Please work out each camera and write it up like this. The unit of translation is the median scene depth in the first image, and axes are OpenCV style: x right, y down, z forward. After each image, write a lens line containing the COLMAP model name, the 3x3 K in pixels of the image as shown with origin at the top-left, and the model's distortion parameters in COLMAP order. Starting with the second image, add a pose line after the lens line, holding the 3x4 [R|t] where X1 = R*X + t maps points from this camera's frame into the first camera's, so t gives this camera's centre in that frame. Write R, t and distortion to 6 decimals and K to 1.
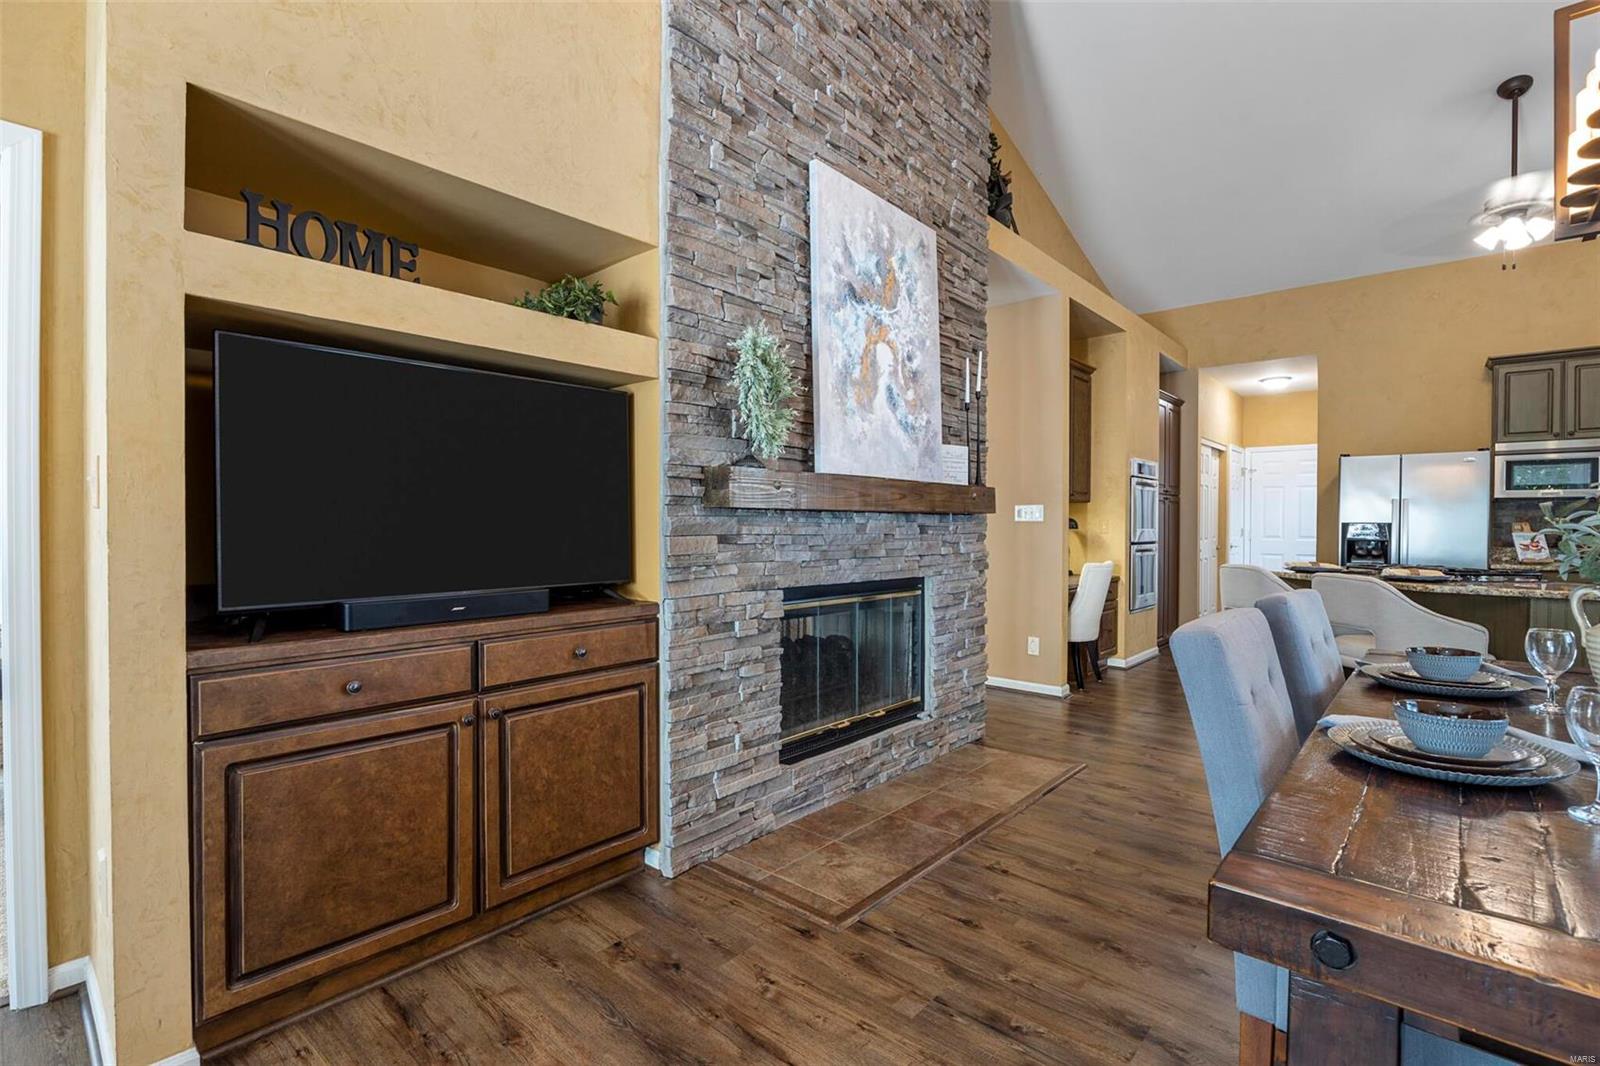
lens RADIAL K [[729.8, 0, 795.0], [0, 729.8, 529.9], [0, 0, 1]] dist [-0.011559, -0.000250]
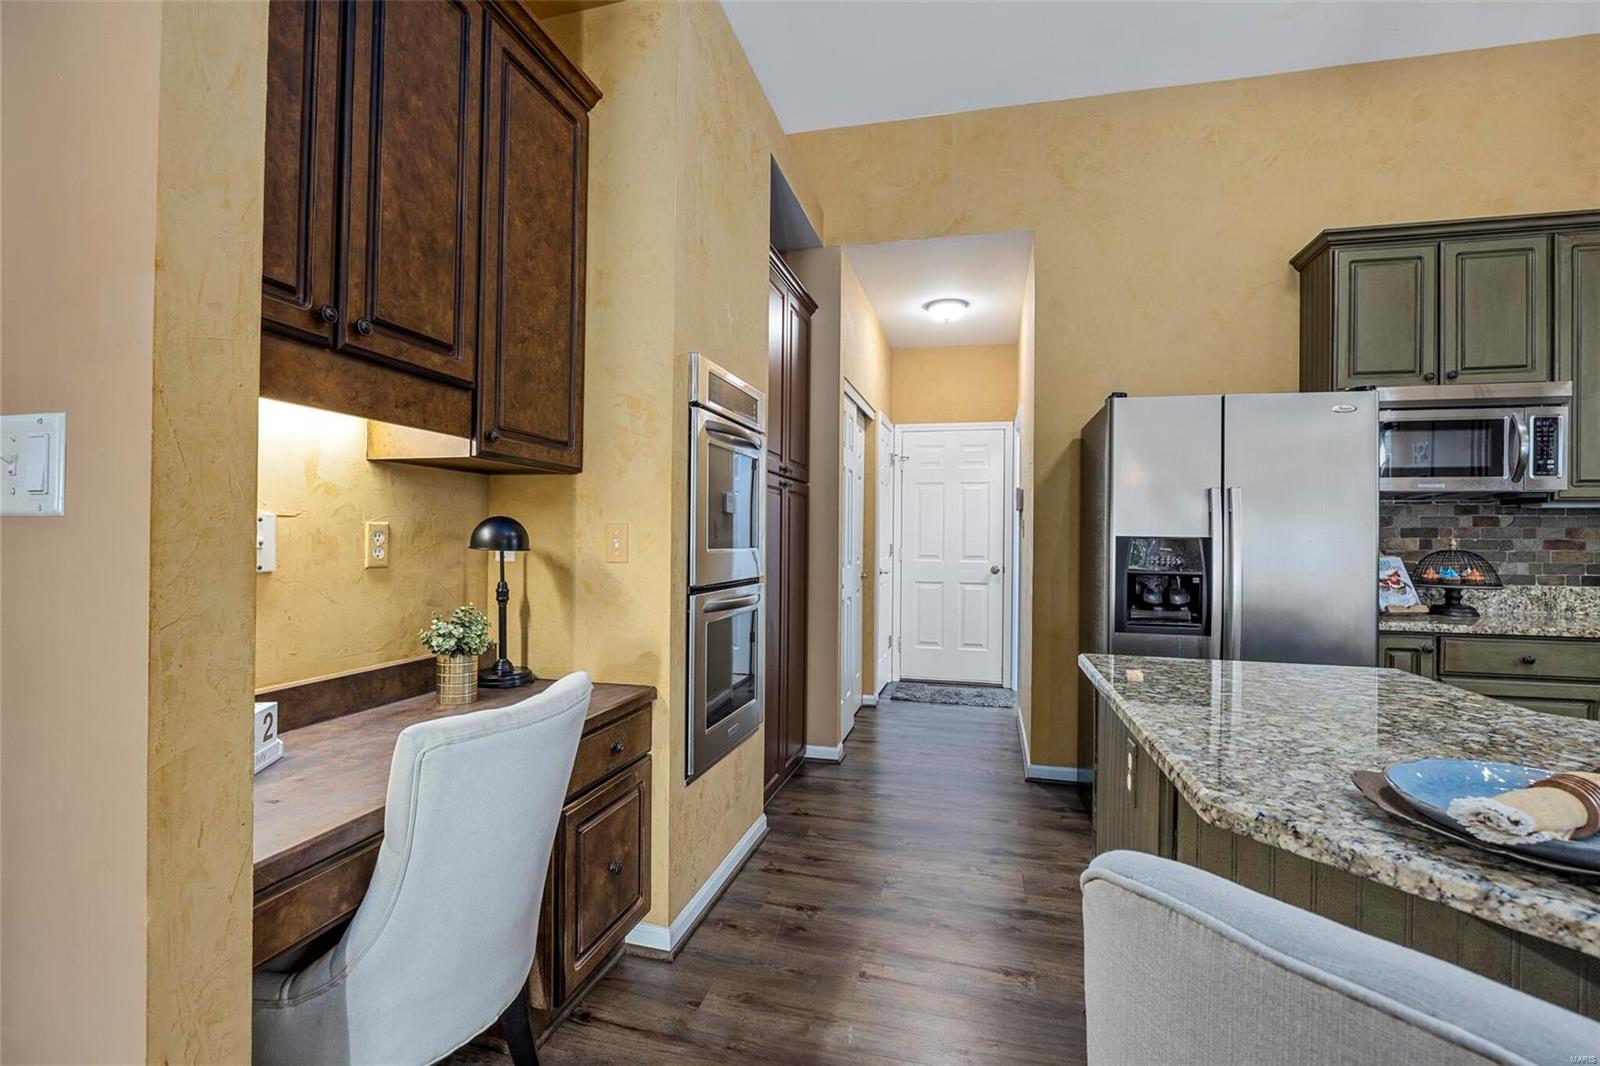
lens RADIAL K [[729.8, 0, 801.3], [0, 729.8, 532.3], [0, 0, 1]] dist [-0.011559, -0.000250]
pose [[0.886414, 0.008688, 0.462812, 0.321392], [-0.003052, 0.999912, -0.012926, -0.005390], [-0.462884, 0.010045, 0.886362, 0.613989]]
